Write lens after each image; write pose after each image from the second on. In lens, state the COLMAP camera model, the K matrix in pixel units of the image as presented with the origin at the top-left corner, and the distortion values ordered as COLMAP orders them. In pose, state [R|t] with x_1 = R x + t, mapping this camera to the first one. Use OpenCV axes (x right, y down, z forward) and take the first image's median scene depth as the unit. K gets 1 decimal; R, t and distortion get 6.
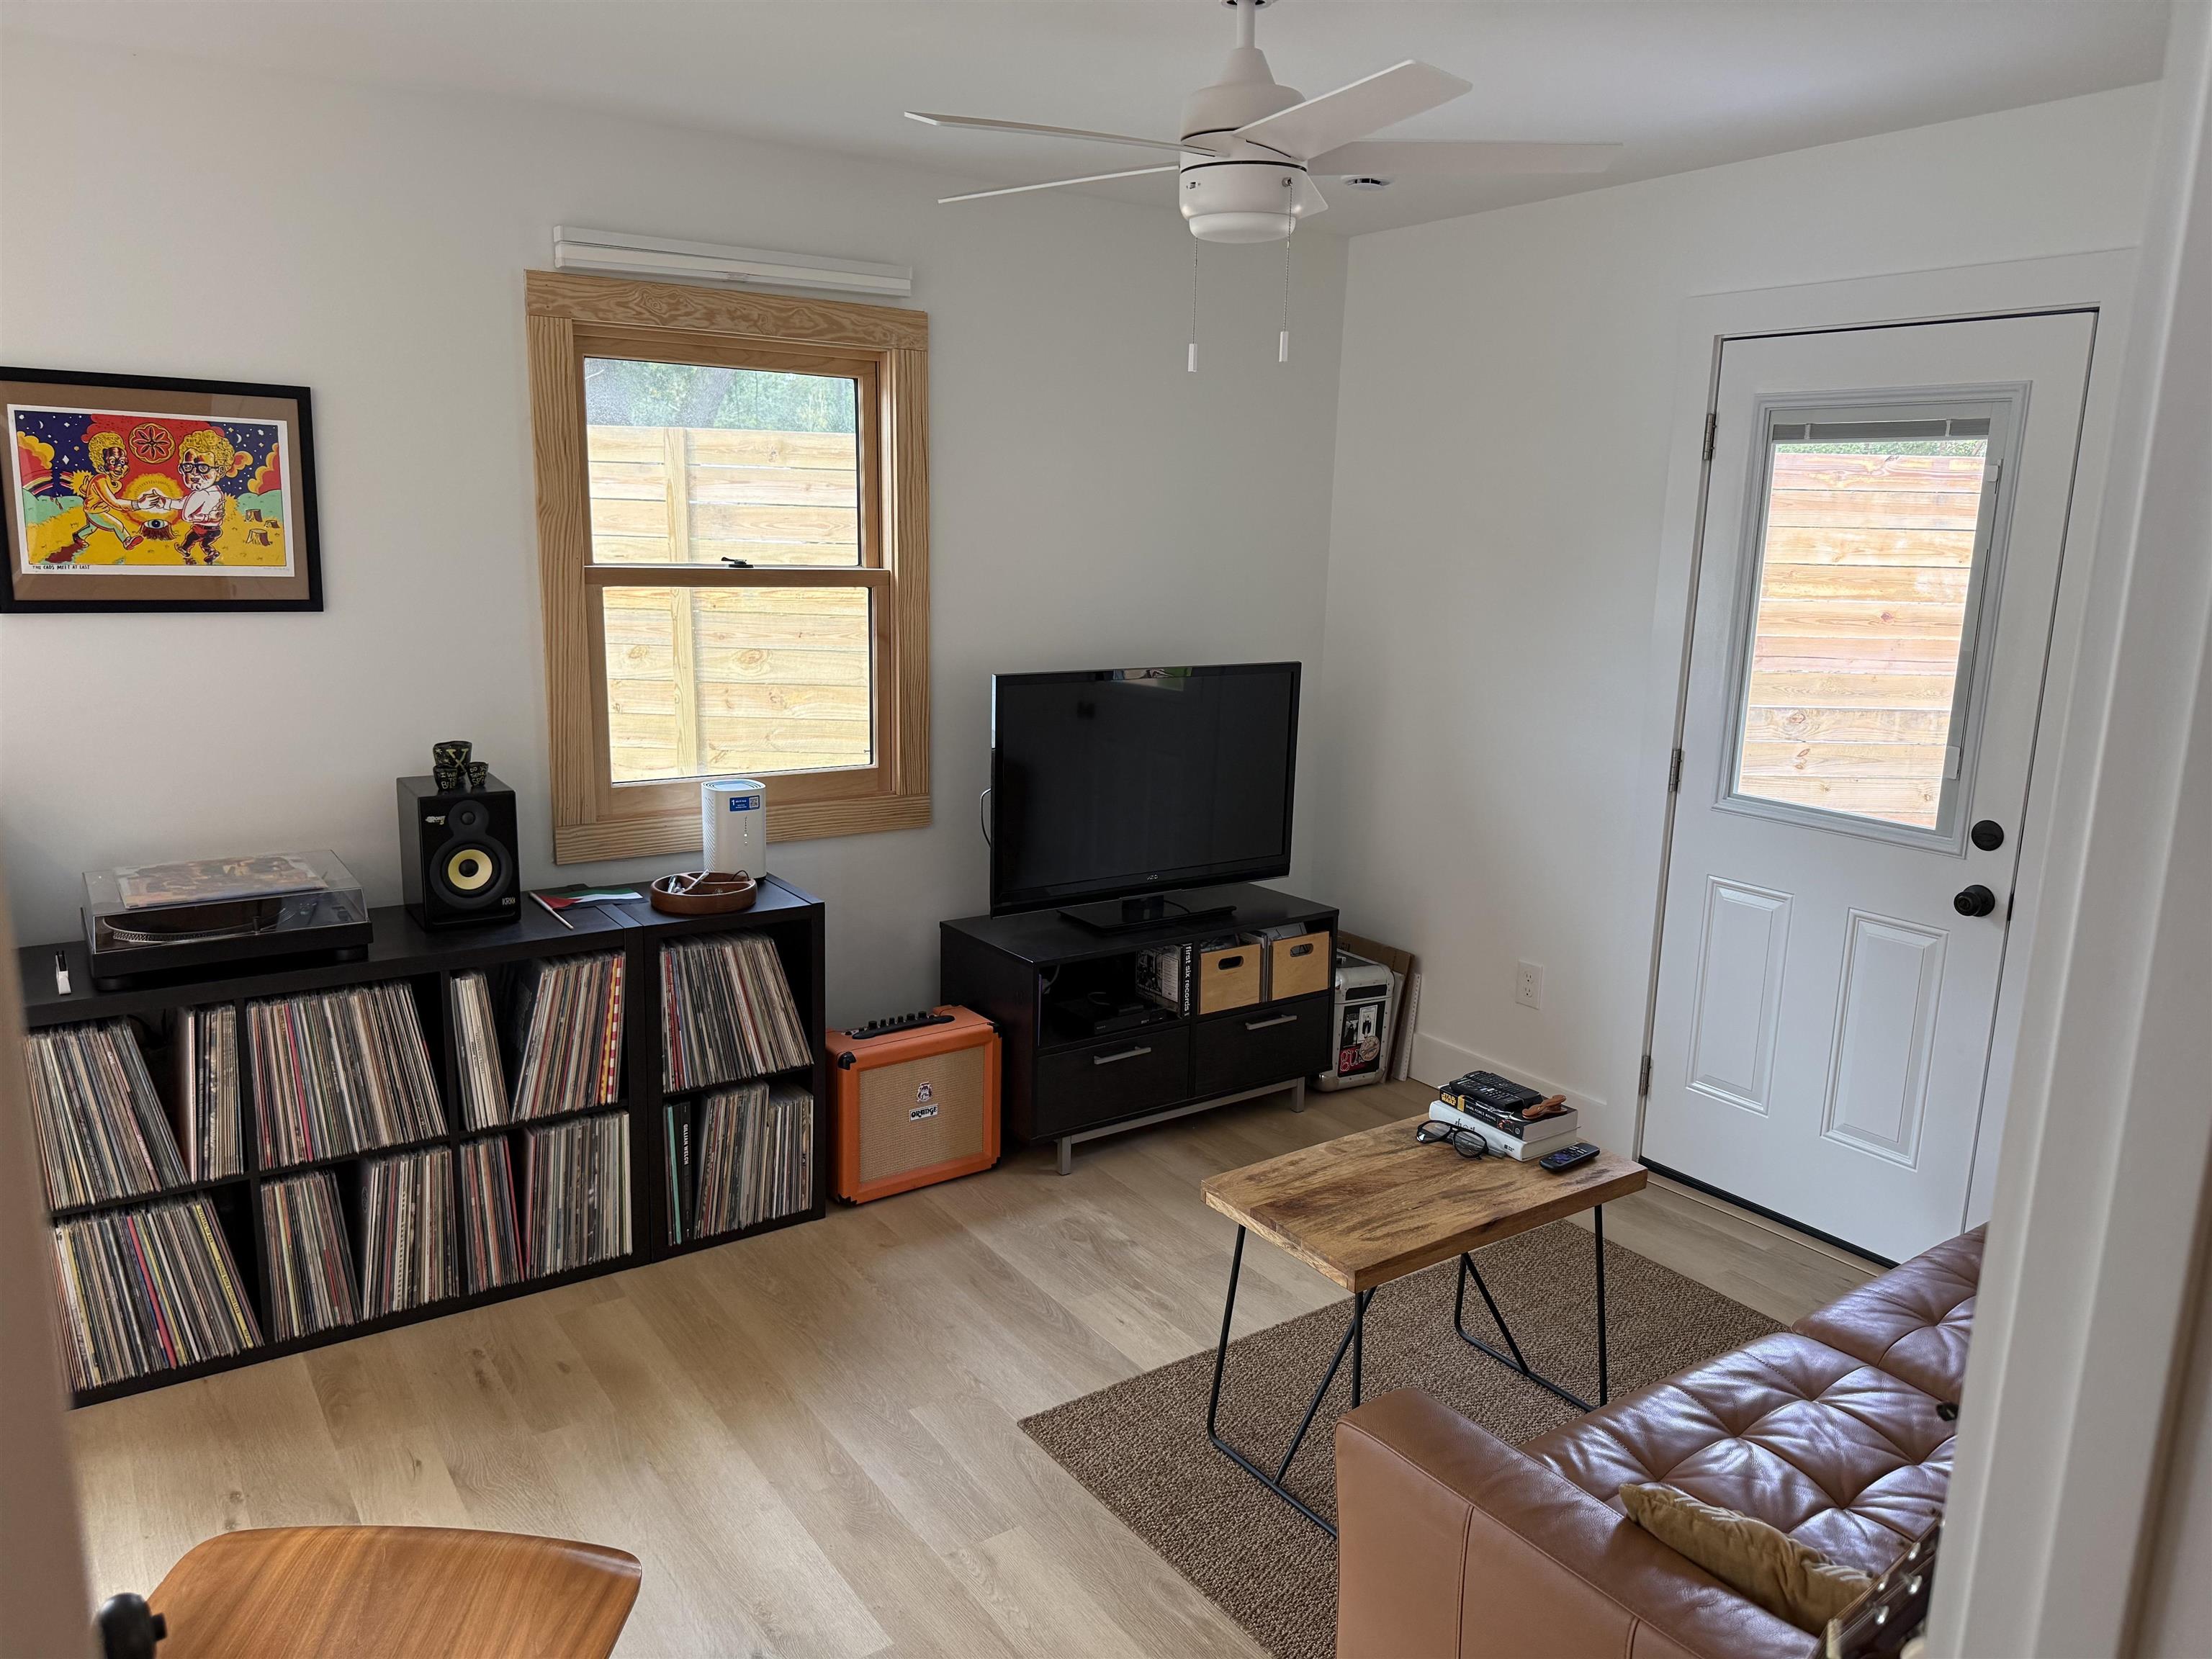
lens RADIAL K [[1585.7, 0, 1106.0], [0, 1585.7, 829.5], [0, 0, 1]] dist [0.029104, -0.047182]
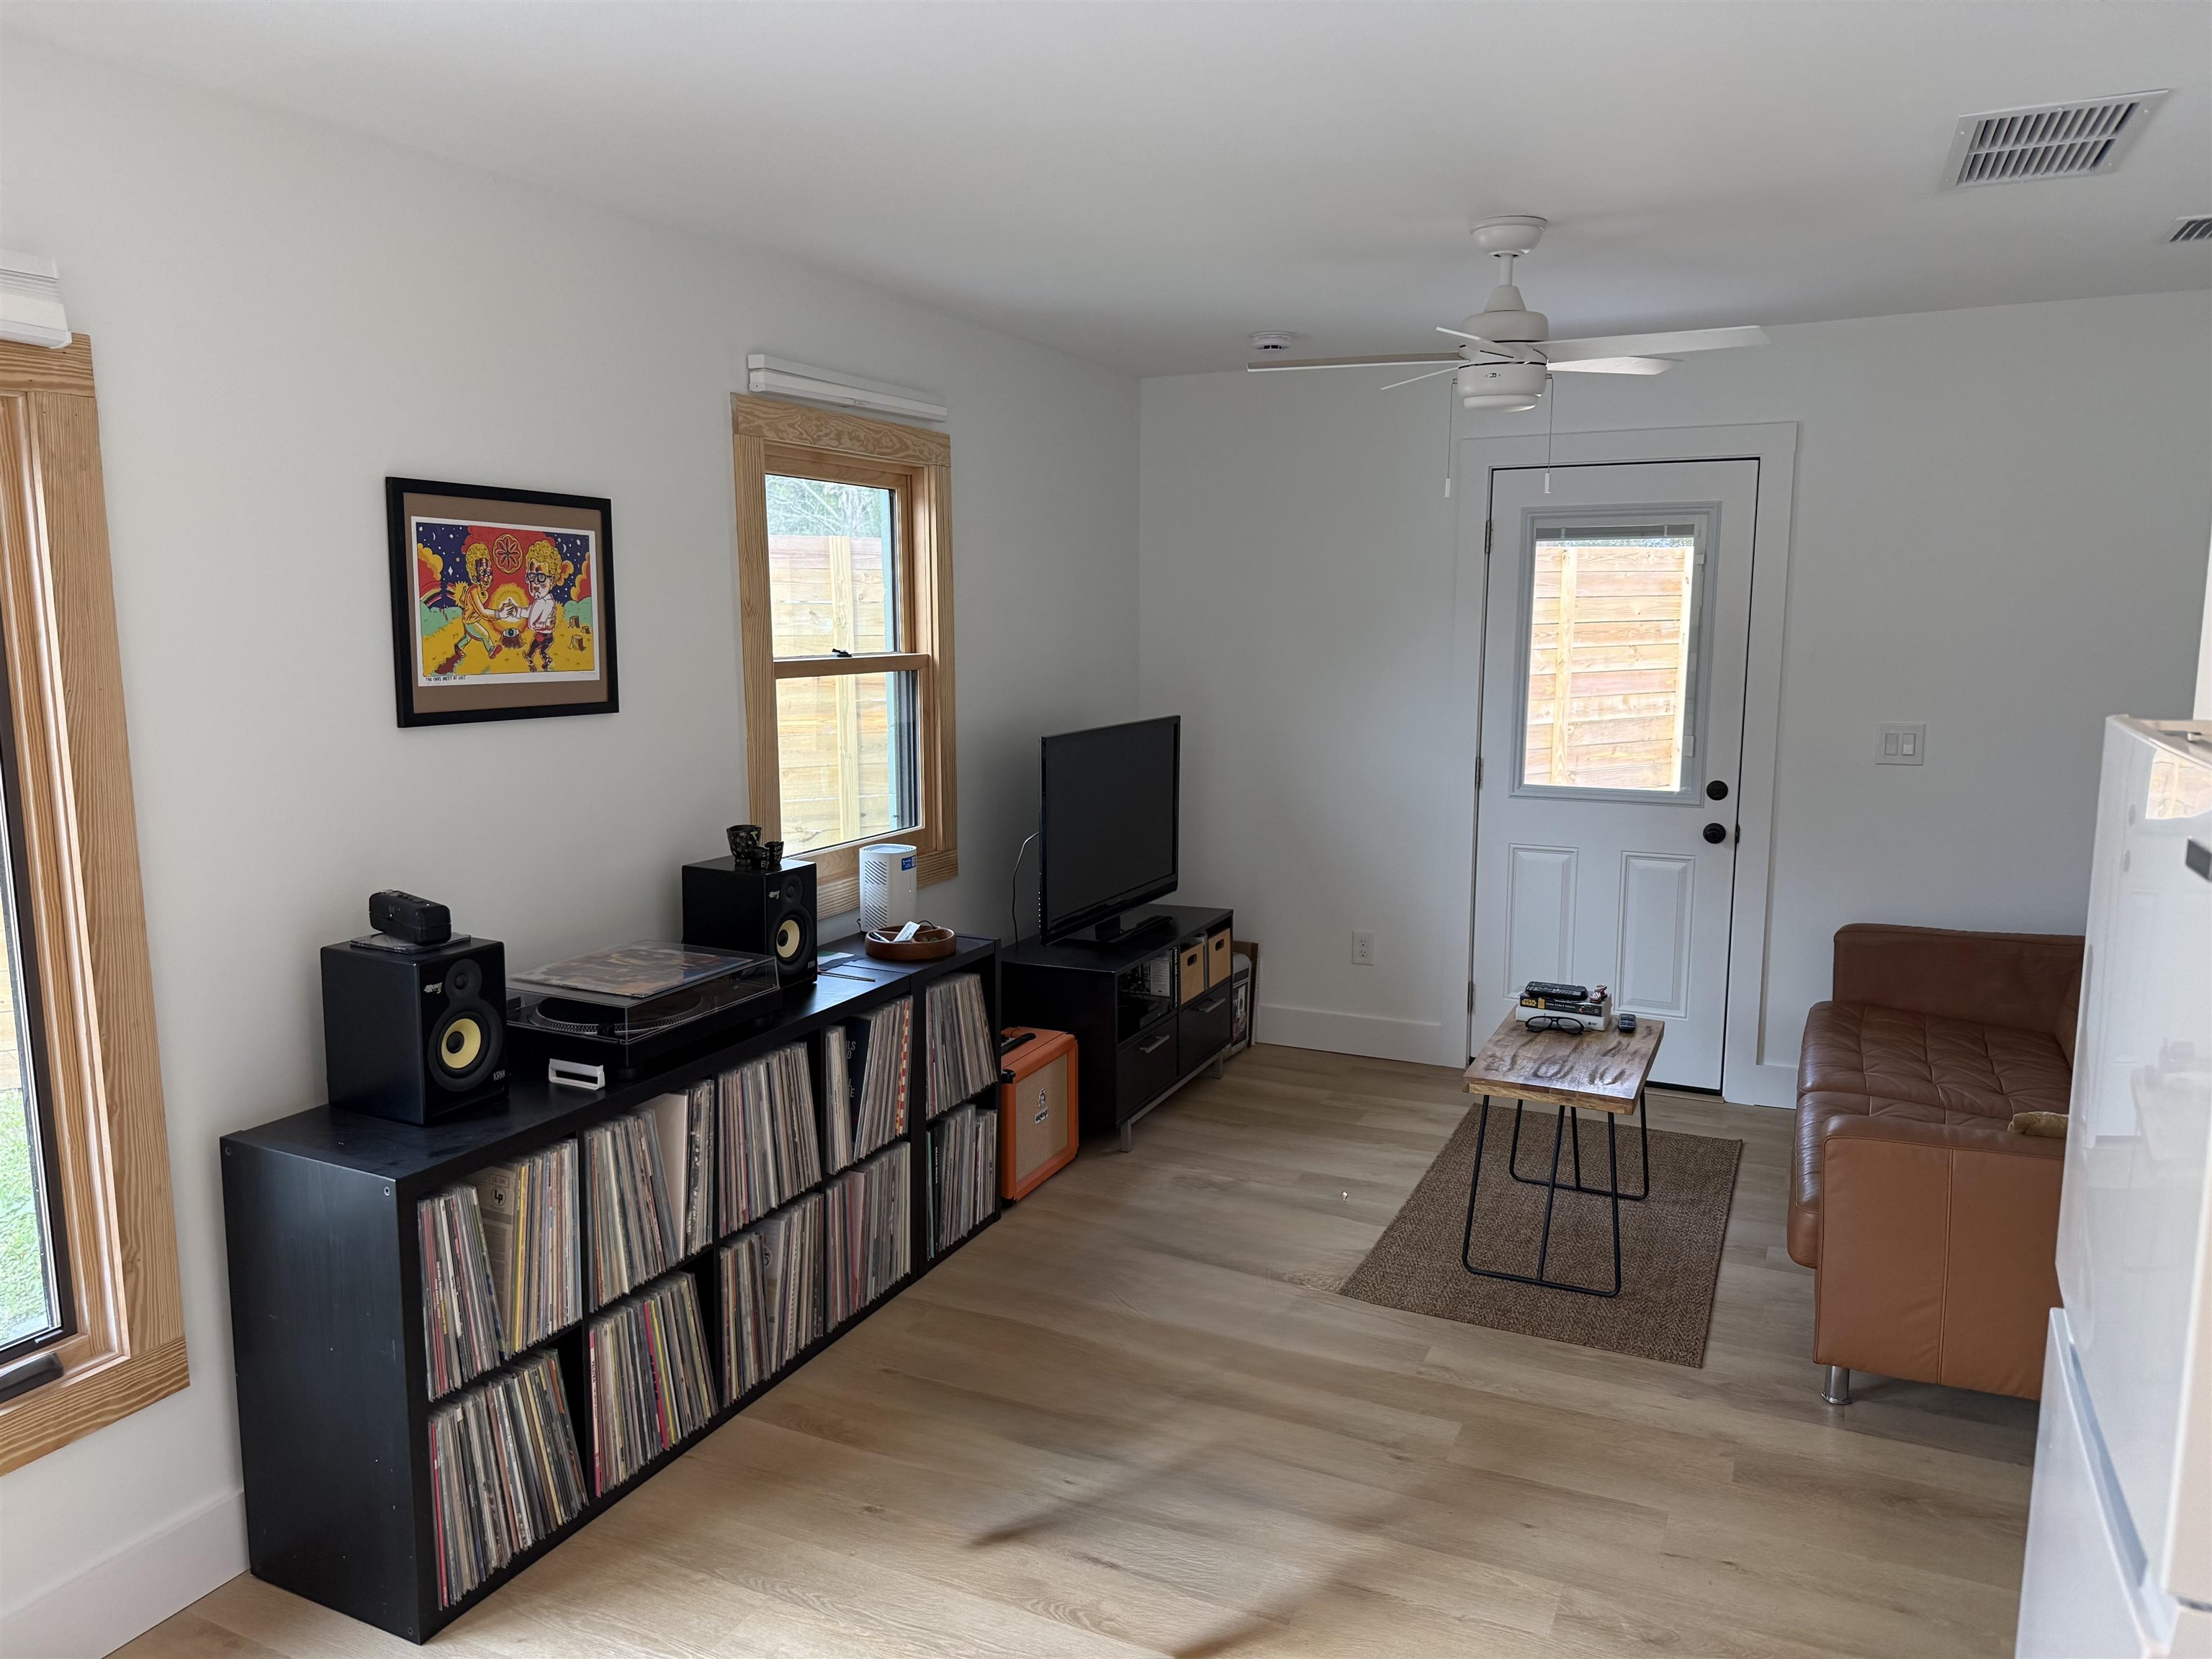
lens RADIAL K [[1555.6, 0, 1106.0], [0, 1555.6, 829.5], [0, 0, 1]] dist [0.040176, -0.063014]
pose [[0.868657, -0.097398, 0.485745, -0.711479], [0.121880, 0.992363, -0.018976, -0.002137], [-0.480187, 0.075686, 0.873895, -0.040043]]
